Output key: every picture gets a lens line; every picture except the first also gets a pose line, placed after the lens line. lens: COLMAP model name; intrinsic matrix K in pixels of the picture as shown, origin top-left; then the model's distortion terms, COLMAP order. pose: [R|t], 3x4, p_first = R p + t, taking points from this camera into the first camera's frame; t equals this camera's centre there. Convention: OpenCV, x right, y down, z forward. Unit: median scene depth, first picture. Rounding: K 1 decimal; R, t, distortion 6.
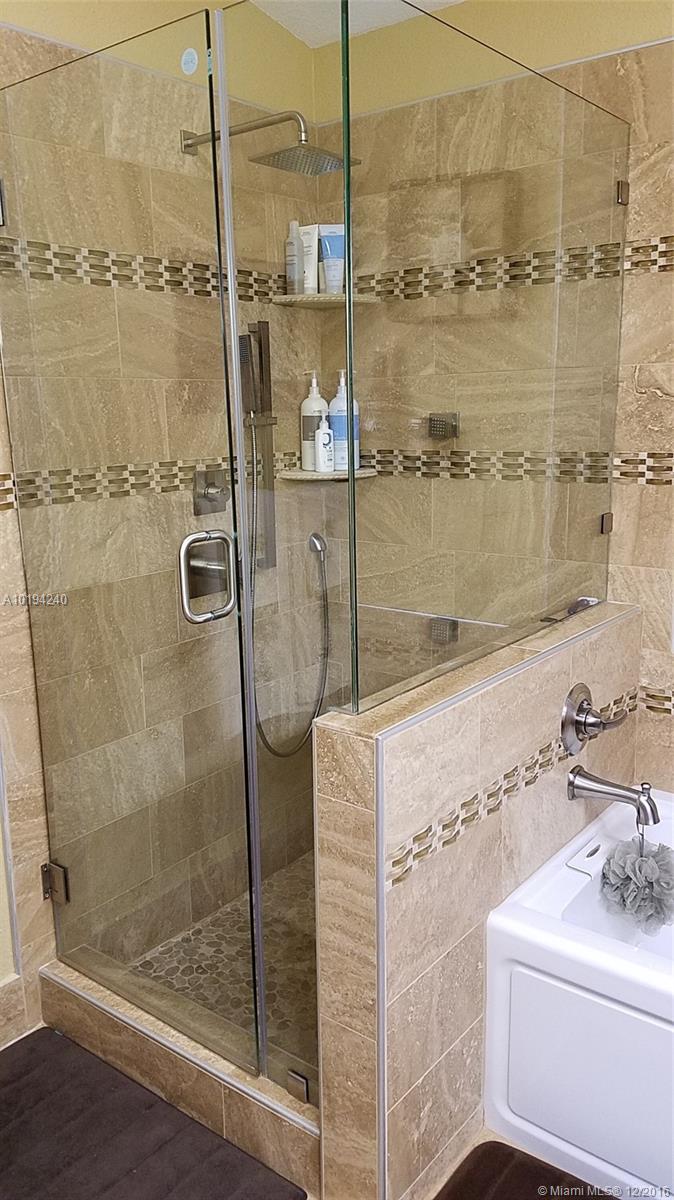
lens RADIAL K [[903.4, 0, 337.0], [0, 903.4, 600.0], [0, 0, 1]] dist [0.238679, -0.389648]
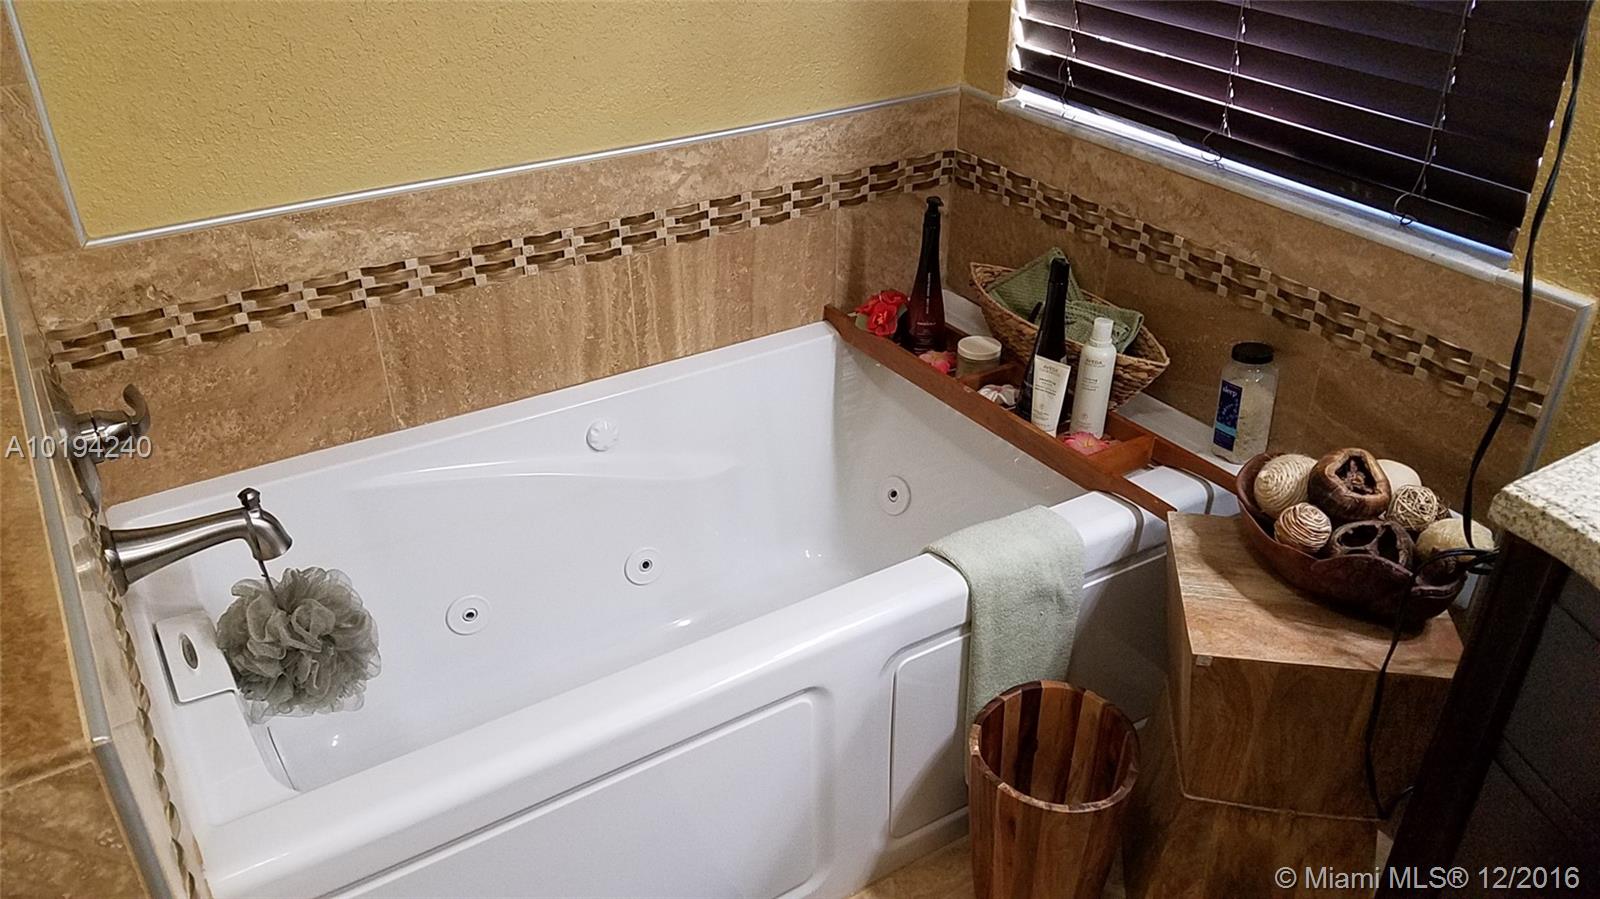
lens RADIAL K [[1204.5, 0, 781.6], [0, 1204.5, 485.1], [0, 0, 1]] dist [0.238679, -0.389648]
pose [[0.350727, -0.481509, 0.803206, -0.113230], [0.200964, 0.876405, 0.437638, -0.049396], [-0.914661, 0.007924, 0.404145, 0.345752]]
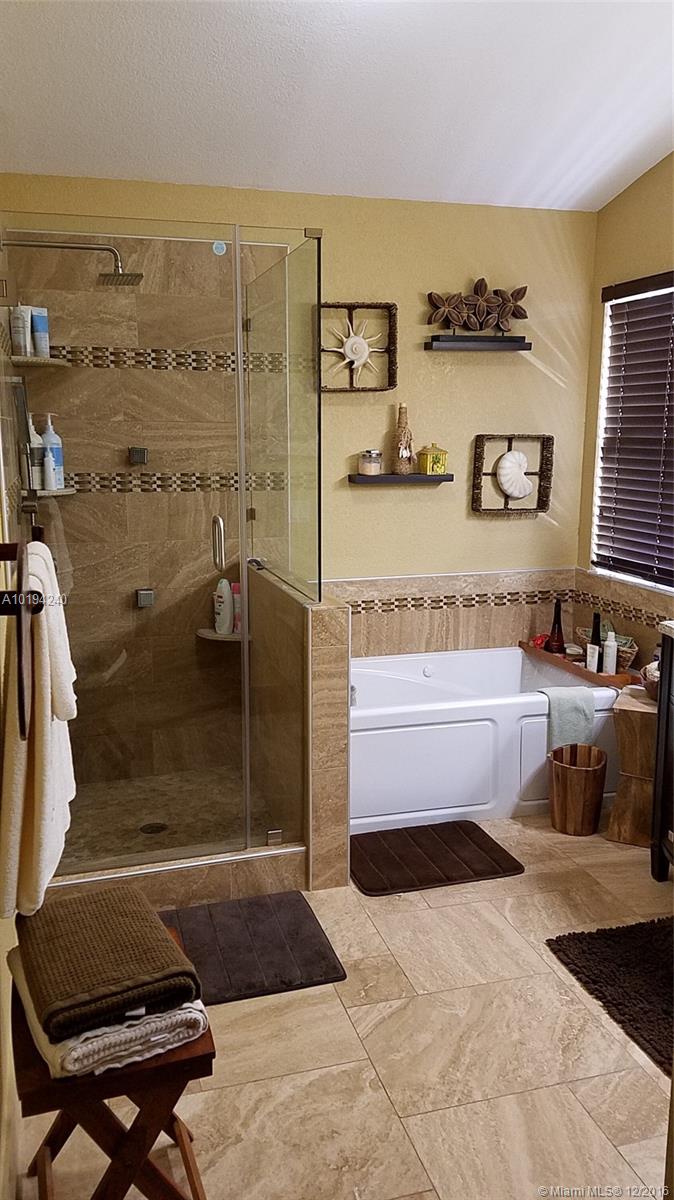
lens RADIAL K [[903.4, 0, 337.0], [0, 903.4, 600.0], [0, 0, 1]] dist [0.238679, -0.389648]
pose [[0.577116, -0.128014, 0.806567, -0.945289], [0.164748, 0.985582, 0.038546, 0.033013], [-0.799872, 0.110635, 0.589885, -0.096548]]
